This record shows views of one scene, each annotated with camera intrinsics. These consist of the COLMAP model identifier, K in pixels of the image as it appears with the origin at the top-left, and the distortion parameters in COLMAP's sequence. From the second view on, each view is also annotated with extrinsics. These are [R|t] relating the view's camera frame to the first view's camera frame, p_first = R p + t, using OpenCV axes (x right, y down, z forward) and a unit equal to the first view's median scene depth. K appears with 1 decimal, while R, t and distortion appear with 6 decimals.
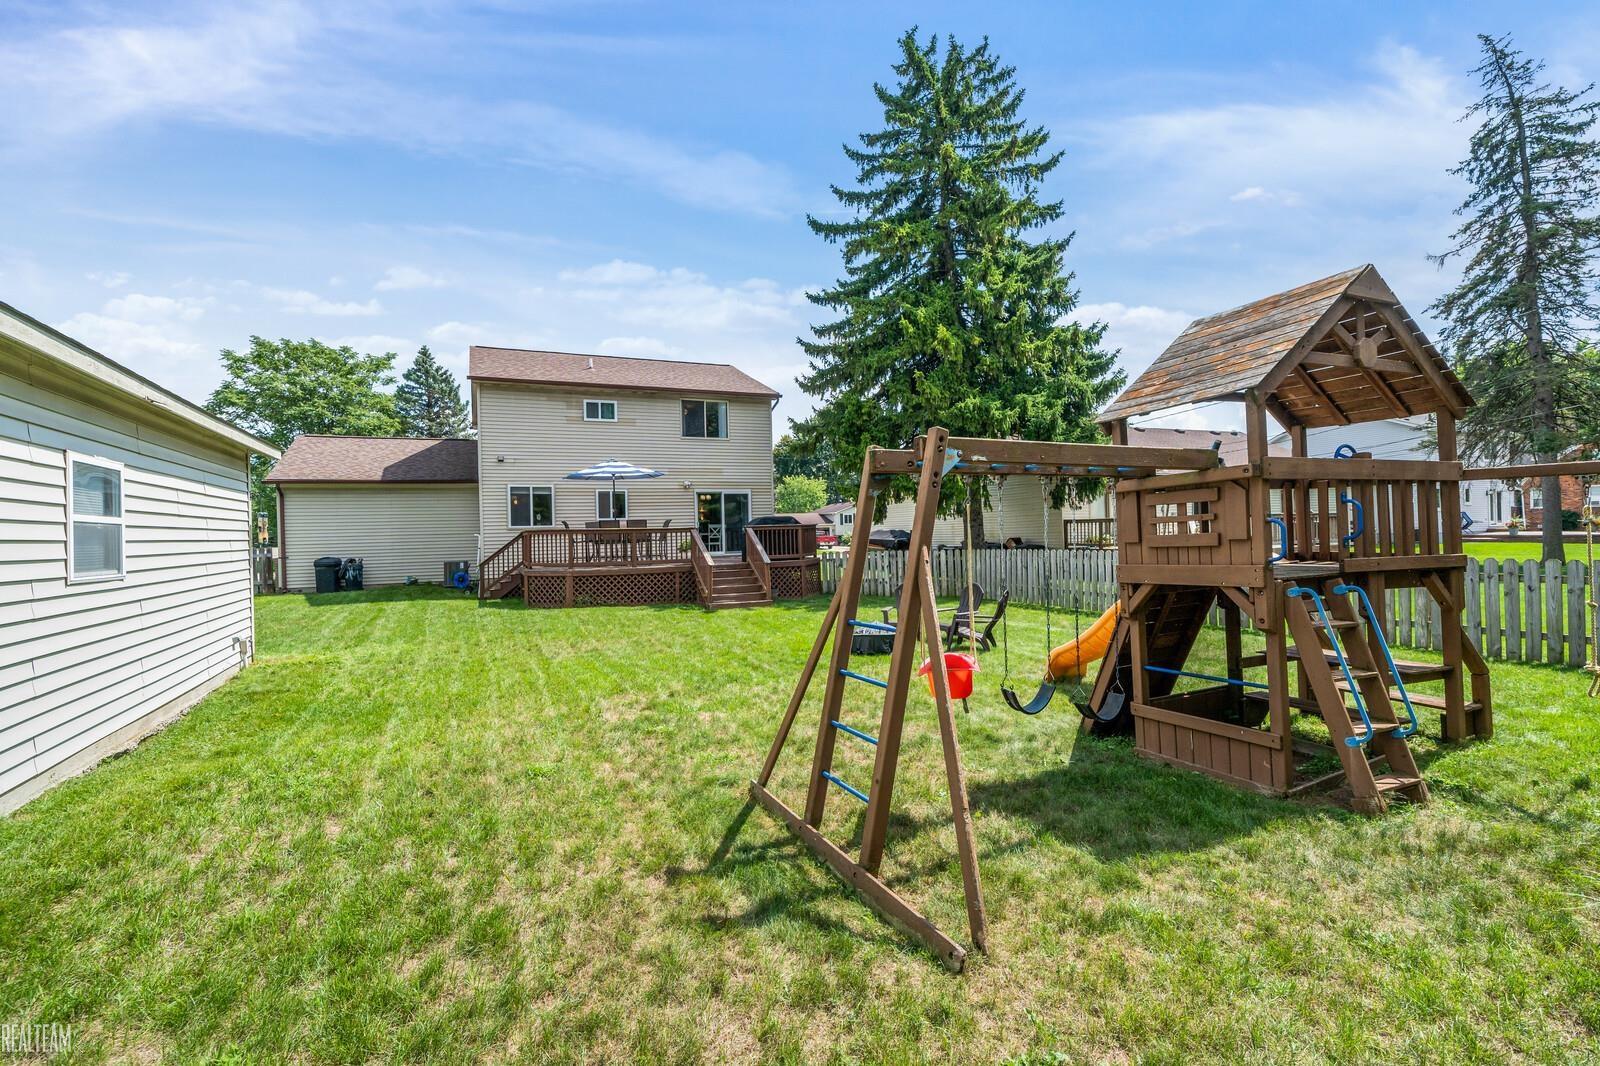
lens RADIAL K [[742.3, 0, 783.5], [0, 742.3, 526.9], [0, 0, 1]] dist [0.001379, -0.000301]
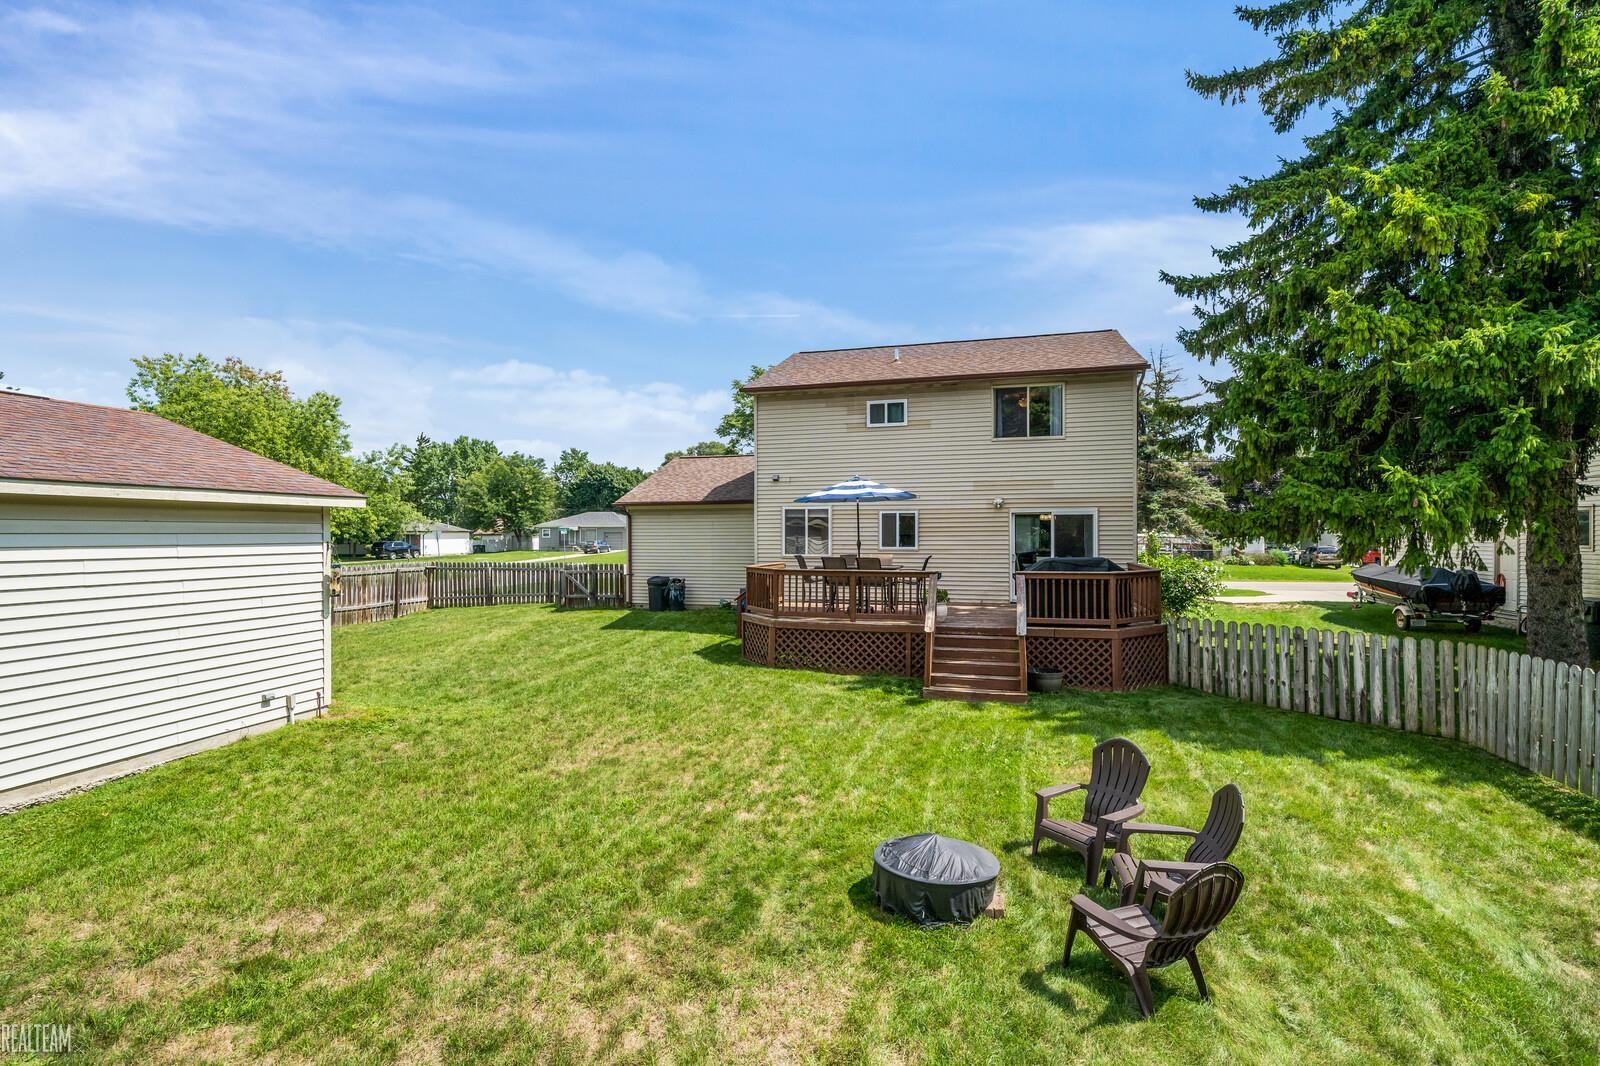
lens RADIAL K [[742.3, 0, 803.2], [0, 742.3, 530.1], [0, 0, 1]] dist [0.001379, -0.000301]
pose [[0.765981, 0.018790, -0.642589, 0.203776], [-0.009047, 0.999789, 0.018451, -0.043628], [0.642800, -0.008320, 0.765989, 0.322390]]
